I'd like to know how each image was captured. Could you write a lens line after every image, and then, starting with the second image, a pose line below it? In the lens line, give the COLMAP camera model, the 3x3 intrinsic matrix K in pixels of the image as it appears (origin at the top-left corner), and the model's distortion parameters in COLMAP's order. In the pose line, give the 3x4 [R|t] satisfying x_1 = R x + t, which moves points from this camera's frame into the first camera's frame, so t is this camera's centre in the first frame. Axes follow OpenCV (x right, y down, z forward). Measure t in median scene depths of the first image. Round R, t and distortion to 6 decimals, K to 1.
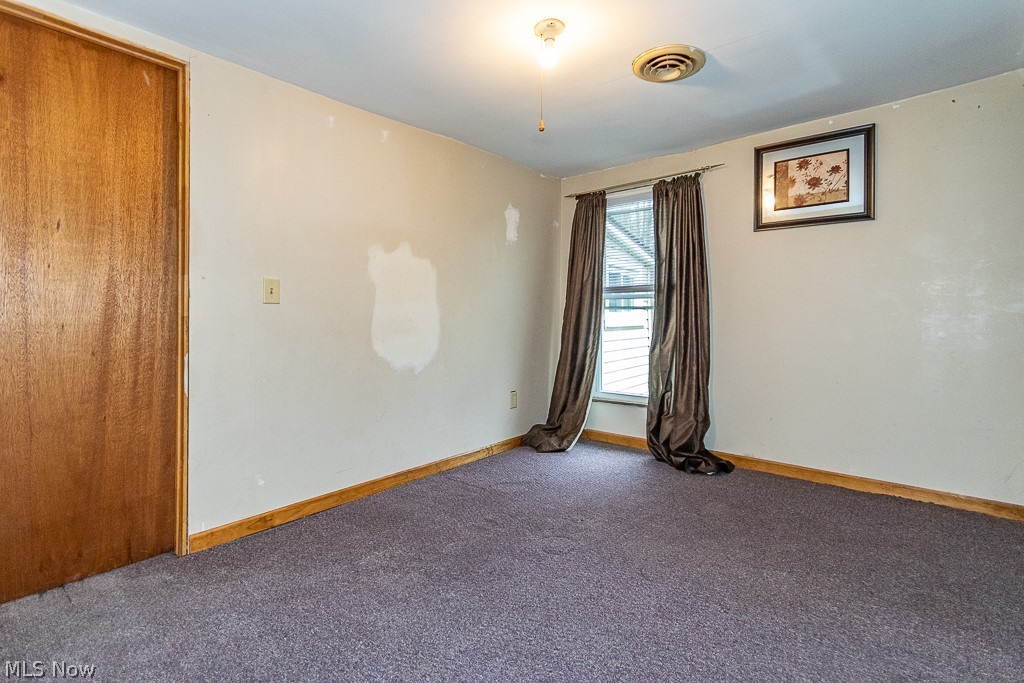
lens RADIAL K [[479.9, 0, 511.1], [0, 479.9, 327.8], [0, 0, 1]] dist [-0.000299, -0.000782]
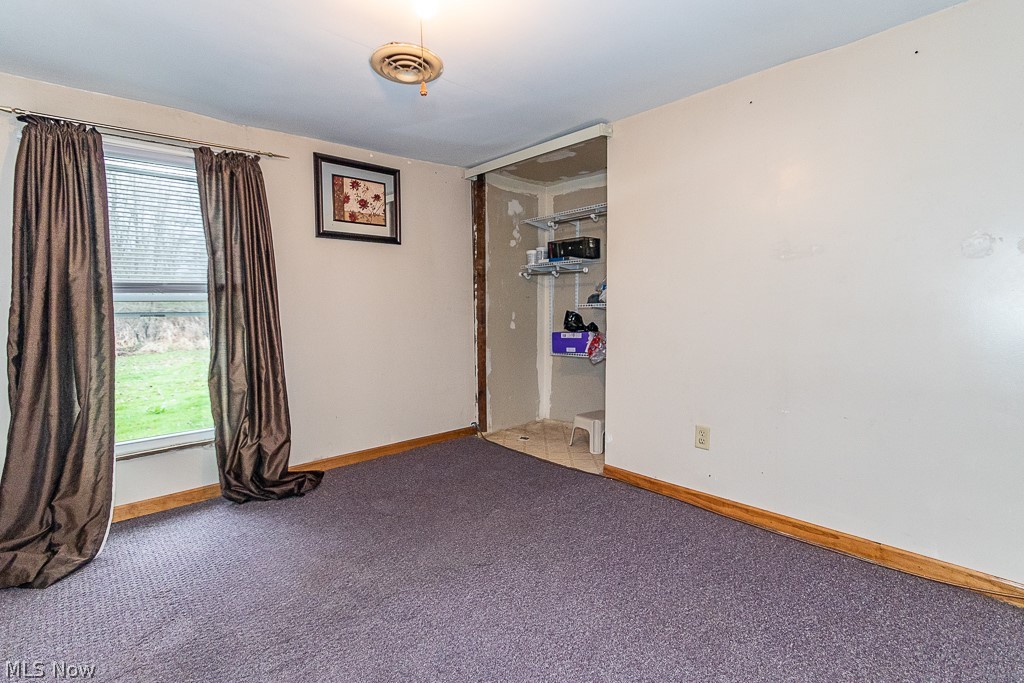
lens RADIAL K [[484.0, 0, 513.7], [0, 484.0, 341.4], [0, 0, 1]] dist [-0.000683, -0.001444]
pose [[0.112844, -0.077879, 0.990556, -0.491483], [0.035359, 0.996607, 0.074327, -0.045970], [-0.992983, 0.026638, 0.115215, 0.502874]]
